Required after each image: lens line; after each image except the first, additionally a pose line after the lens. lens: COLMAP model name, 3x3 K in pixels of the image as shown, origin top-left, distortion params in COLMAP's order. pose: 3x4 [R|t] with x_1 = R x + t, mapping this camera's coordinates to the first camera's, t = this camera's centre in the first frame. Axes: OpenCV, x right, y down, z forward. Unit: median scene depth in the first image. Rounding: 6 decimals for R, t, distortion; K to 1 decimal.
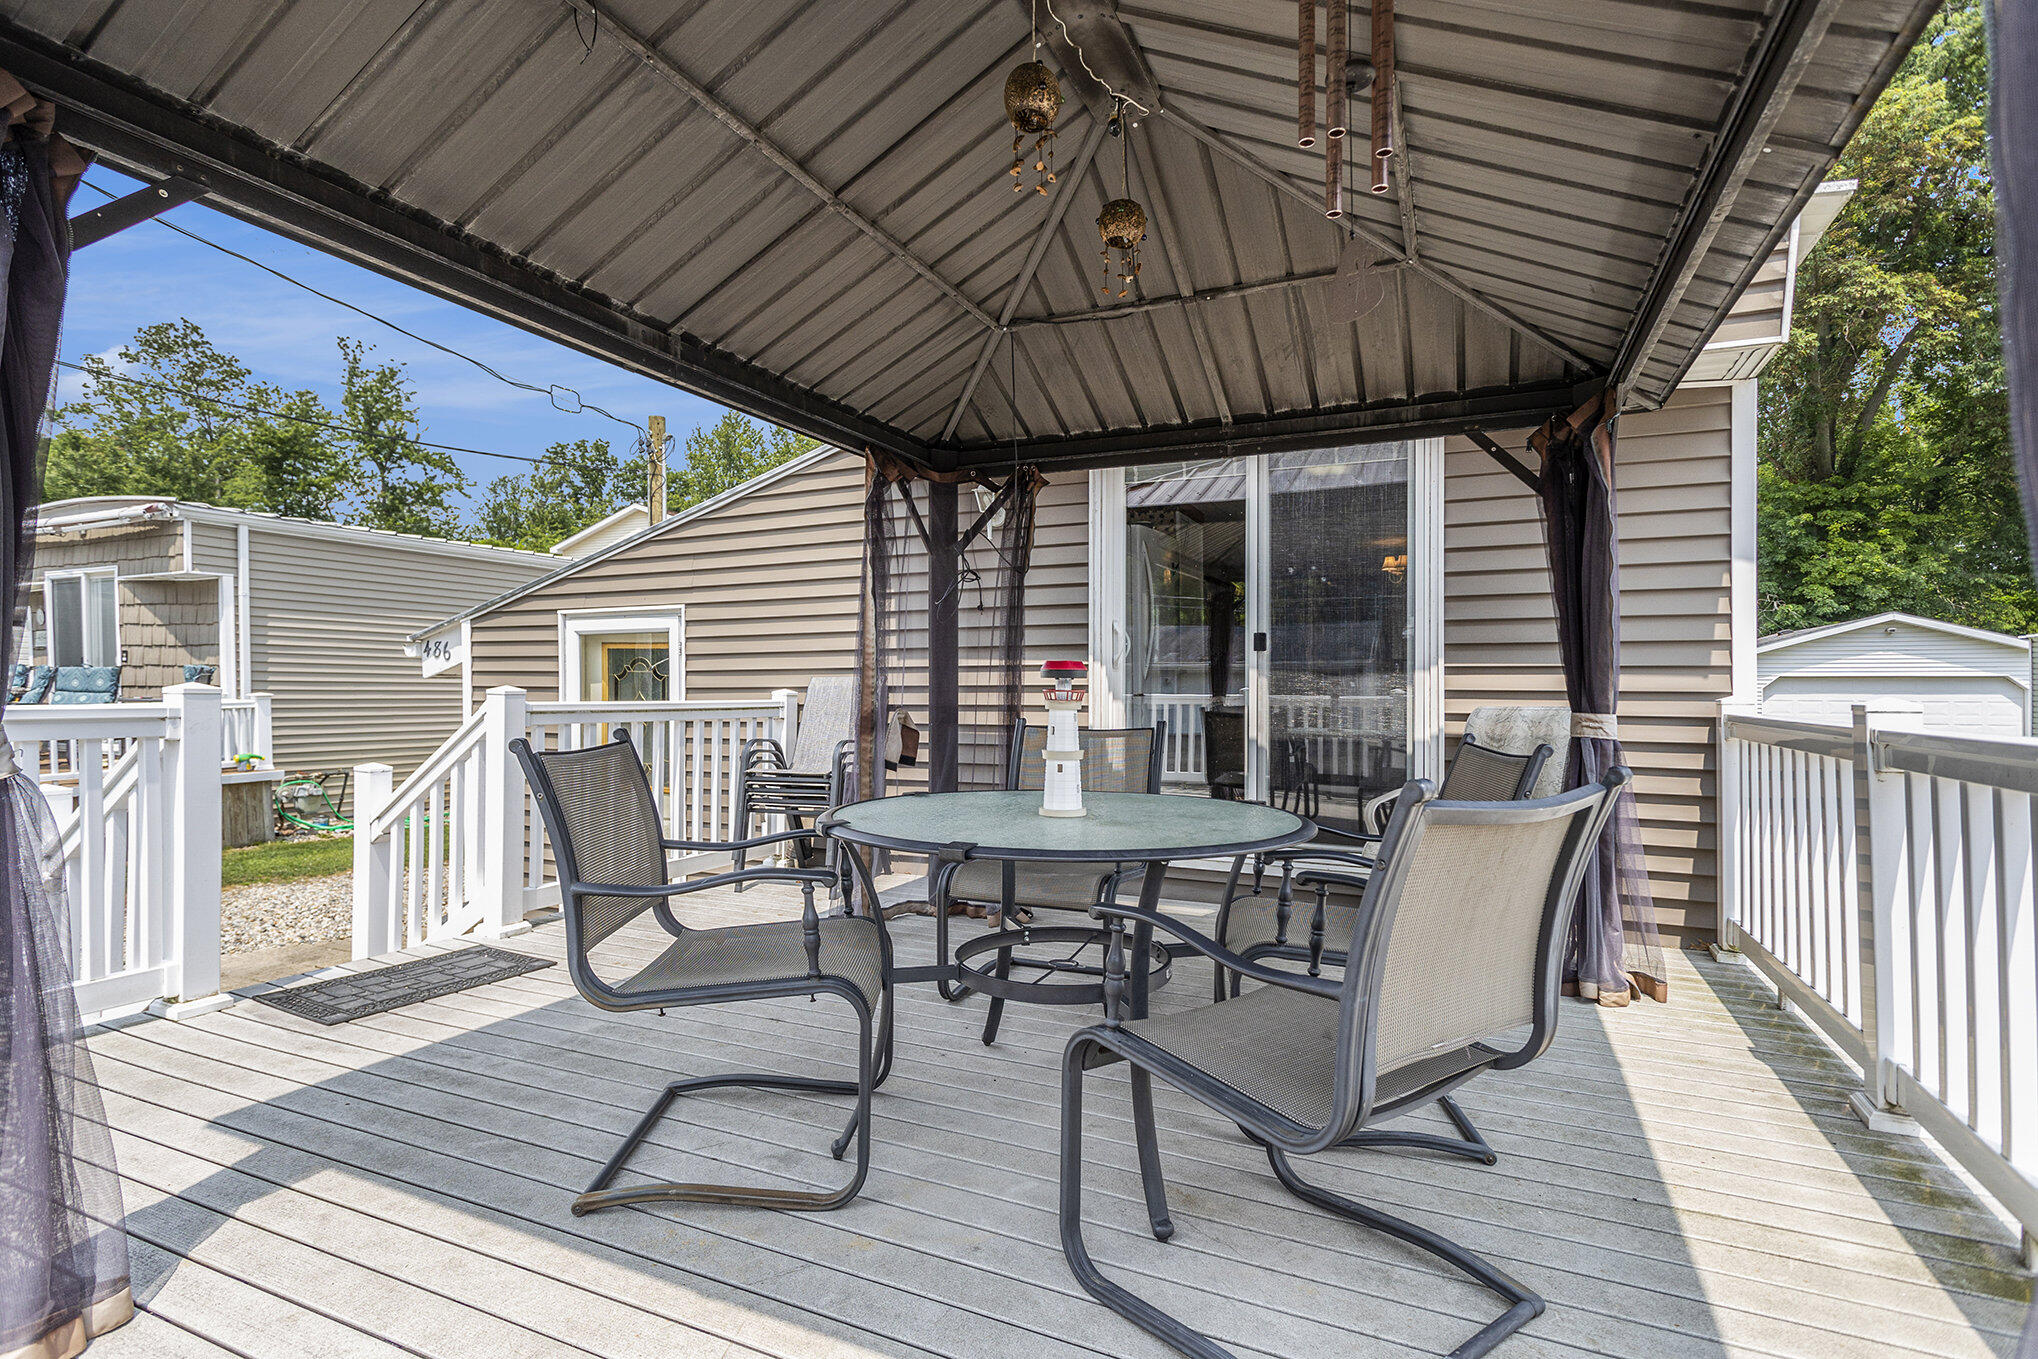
lens RADIAL K [[969.9, 0, 1023.4], [0, 969.9, 669.0], [0, 0, 1]] dist [0.004247, -0.000236]
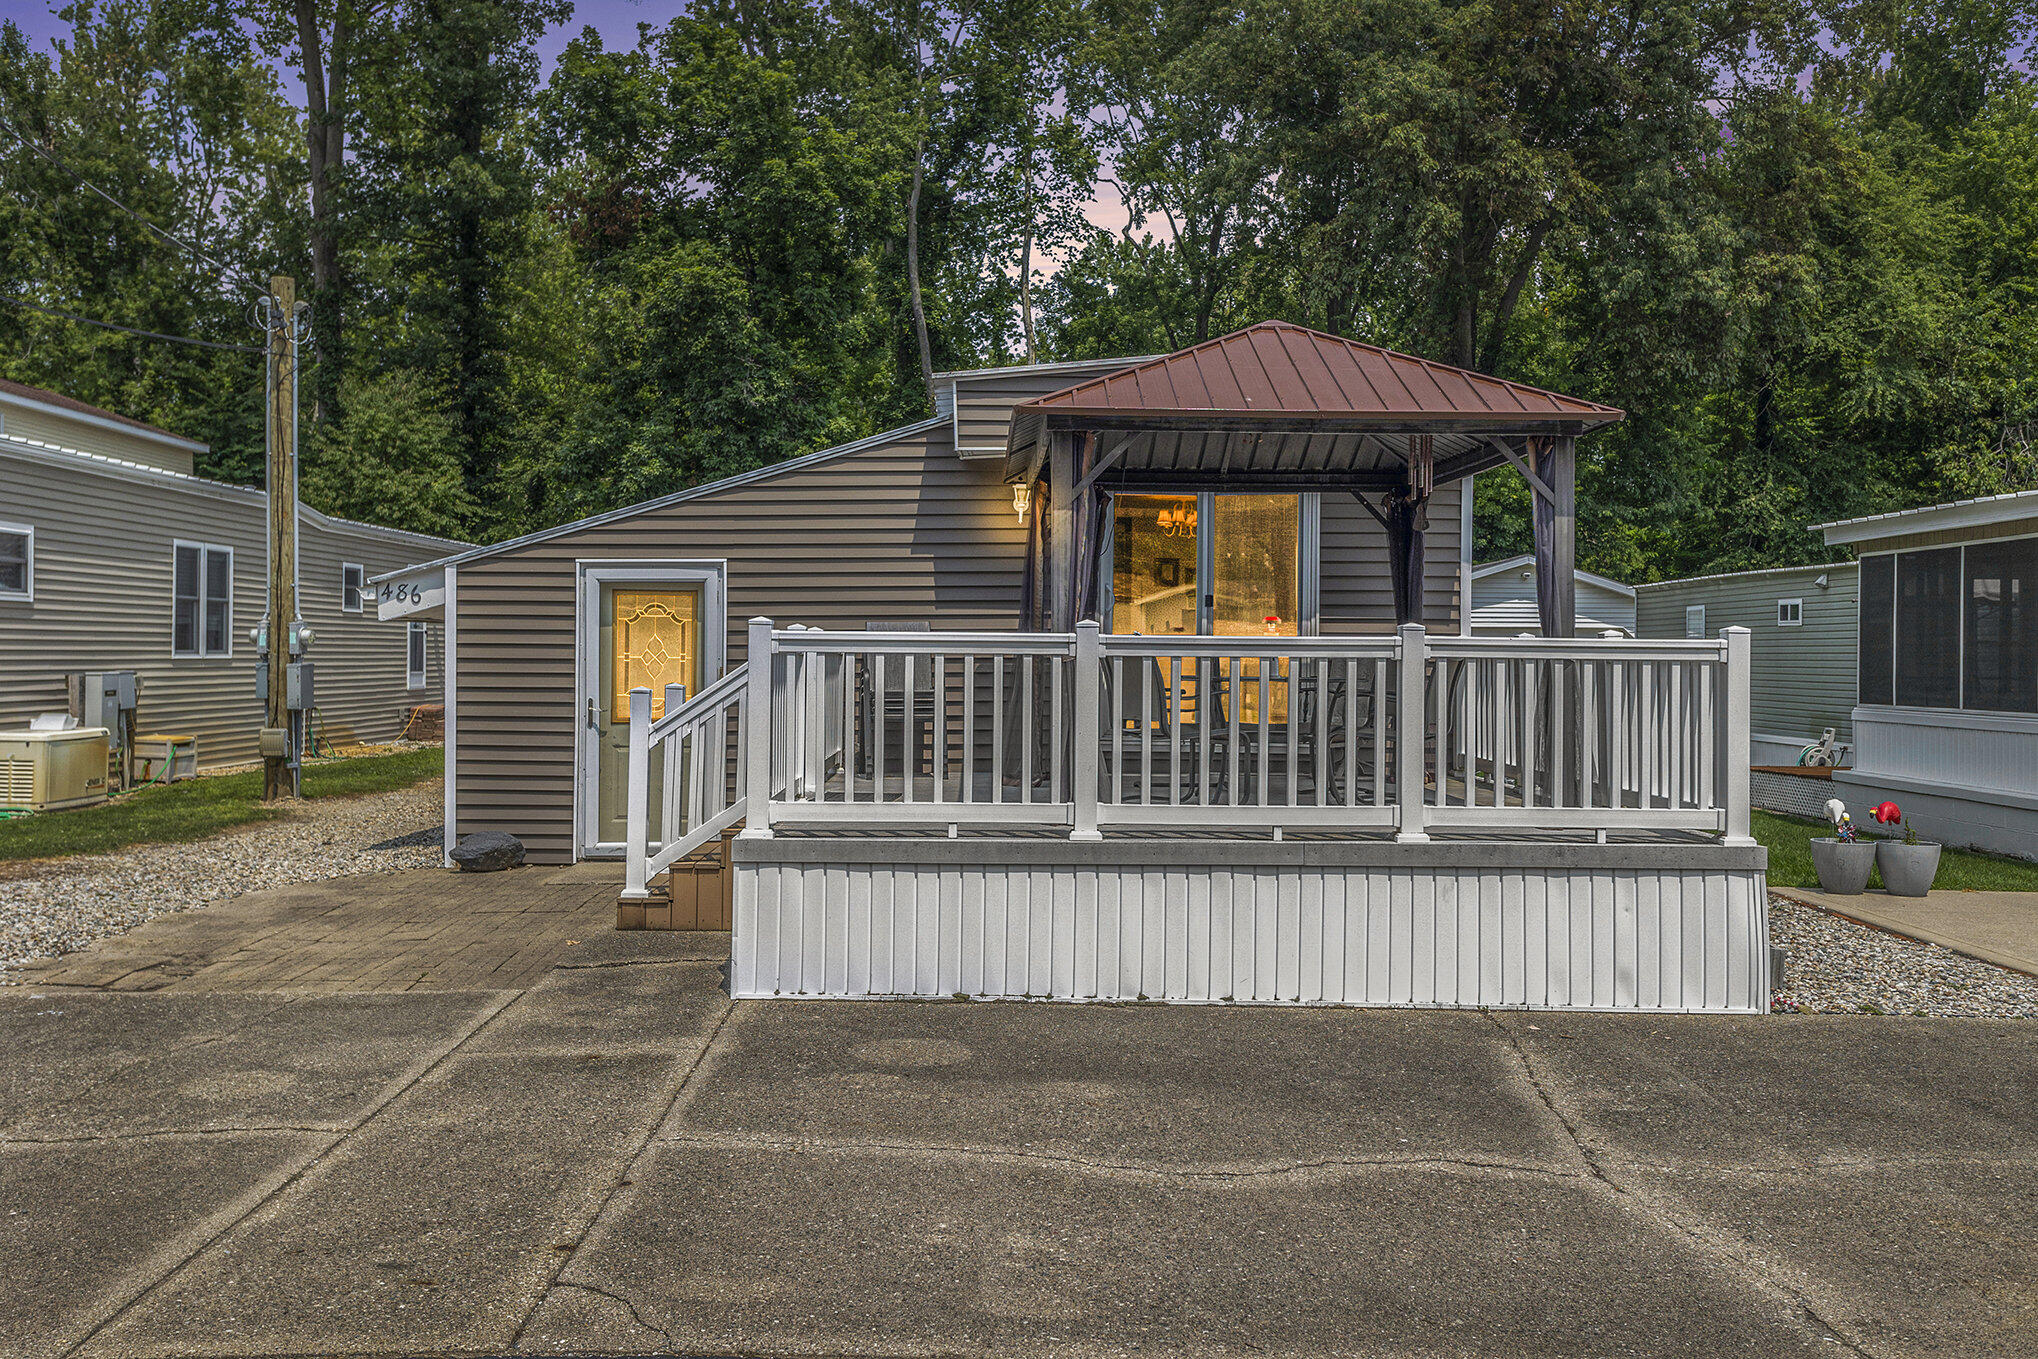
lens RADIAL K [[1833.9, 0, 1016.5], [0, 1833.9, 675.9], [0, 0, 1]] dist [0.004253, 0.001759]
pose [[0.896627, -0.007894, 0.442717, -0.864994], [-0.008908, 0.999317, 0.035862, -0.007630], [-0.442697, -0.036098, 0.895944, -0.964760]]
